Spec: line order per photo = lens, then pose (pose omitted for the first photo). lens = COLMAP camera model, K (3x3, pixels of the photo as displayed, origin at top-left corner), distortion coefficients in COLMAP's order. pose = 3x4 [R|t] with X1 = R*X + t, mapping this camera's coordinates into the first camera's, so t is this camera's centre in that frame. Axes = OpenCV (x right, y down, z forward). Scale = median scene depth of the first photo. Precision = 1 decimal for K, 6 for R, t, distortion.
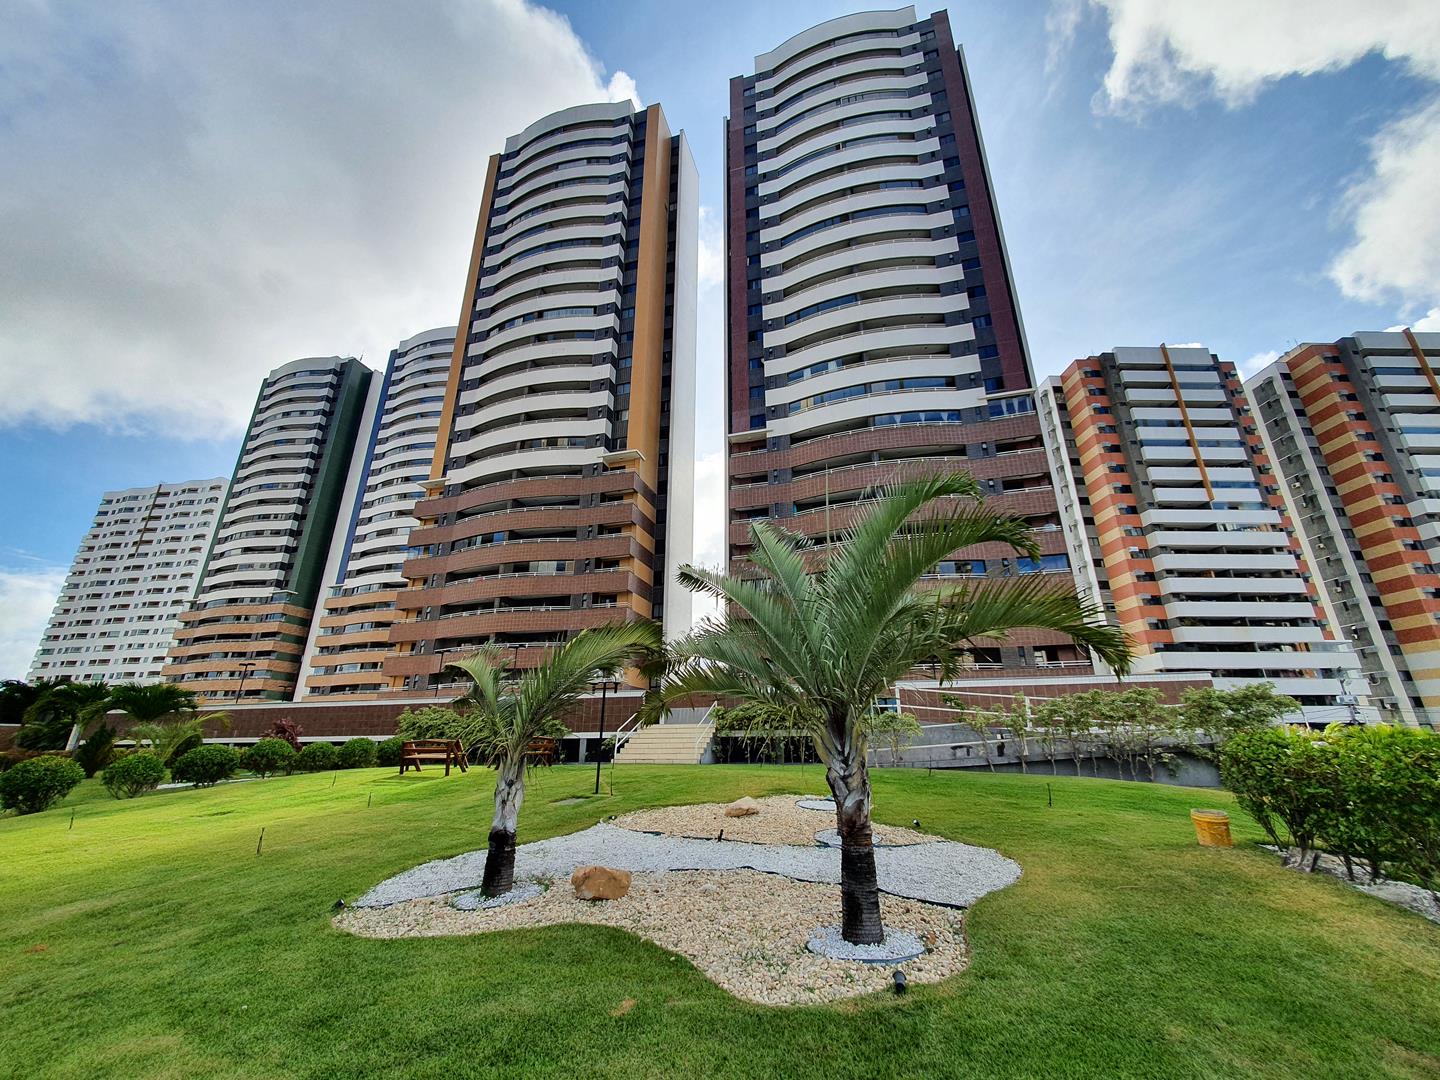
lens RADIAL K [[569.7, 0, 723.6], [0, 569.7, 547.2], [0, 0, 1]] dist [0.007025, -0.000849]
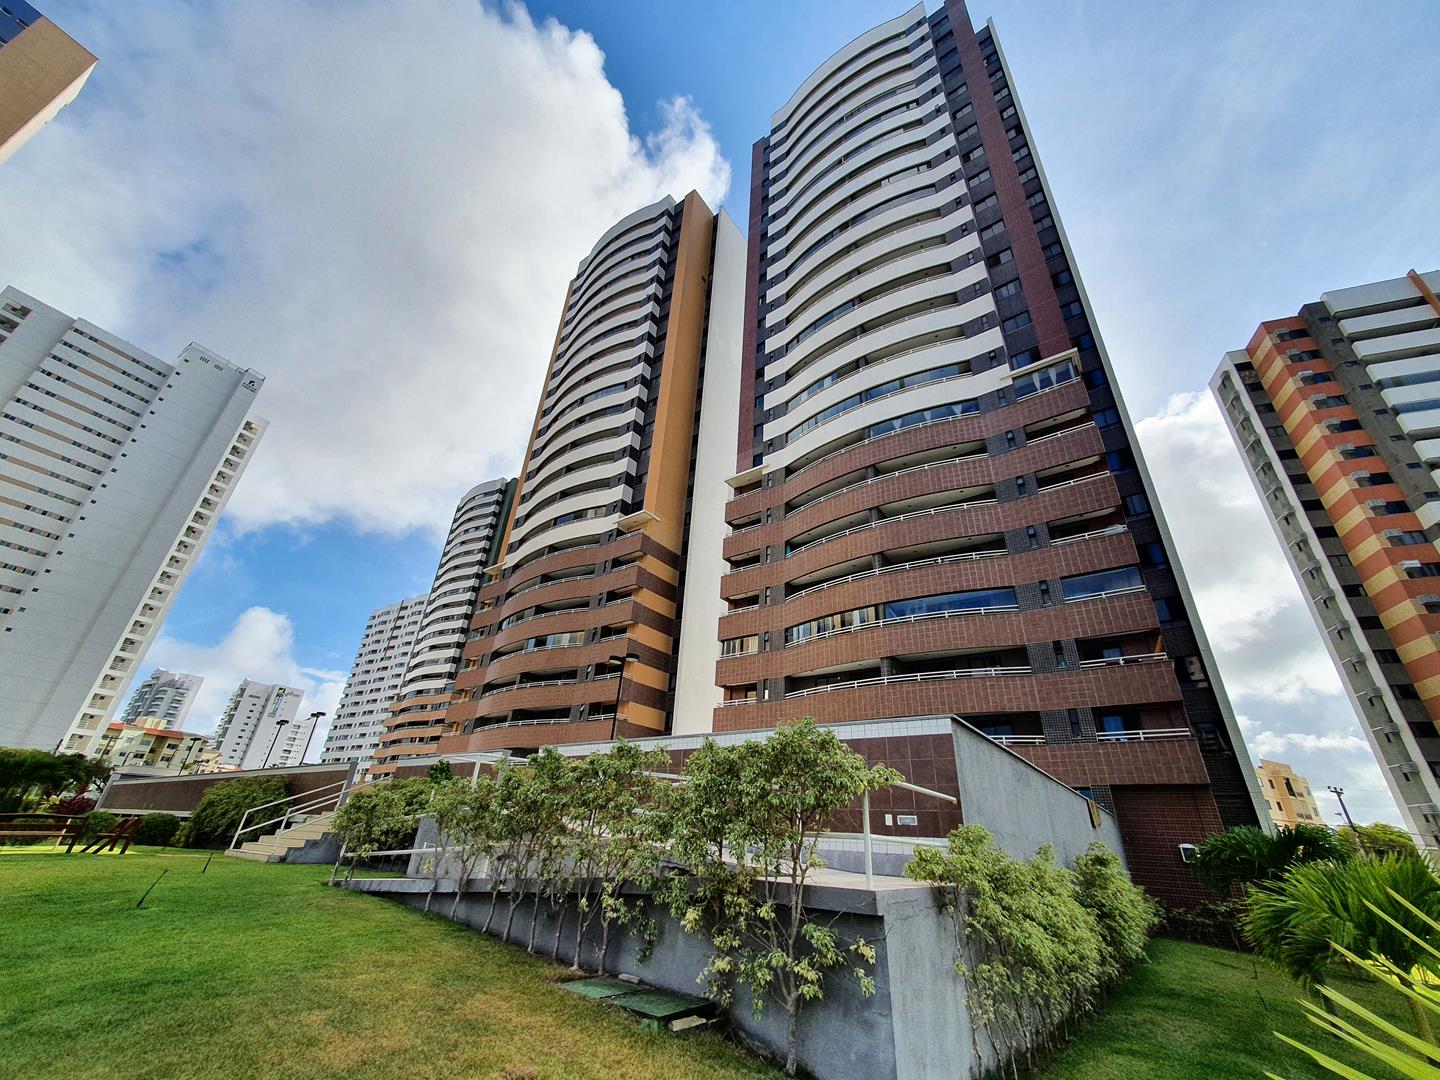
lens RADIAL K [[569.7, 0, 730.2], [0, 569.7, 549.2], [0, 0, 1]] dist [0.007025, -0.000849]
pose [[0.938253, -0.114606, -0.326415, 0.198556], [0.067431, 0.986020, -0.152374, 0.033872], [0.339314, 0.120955, 0.932864, 0.115391]]
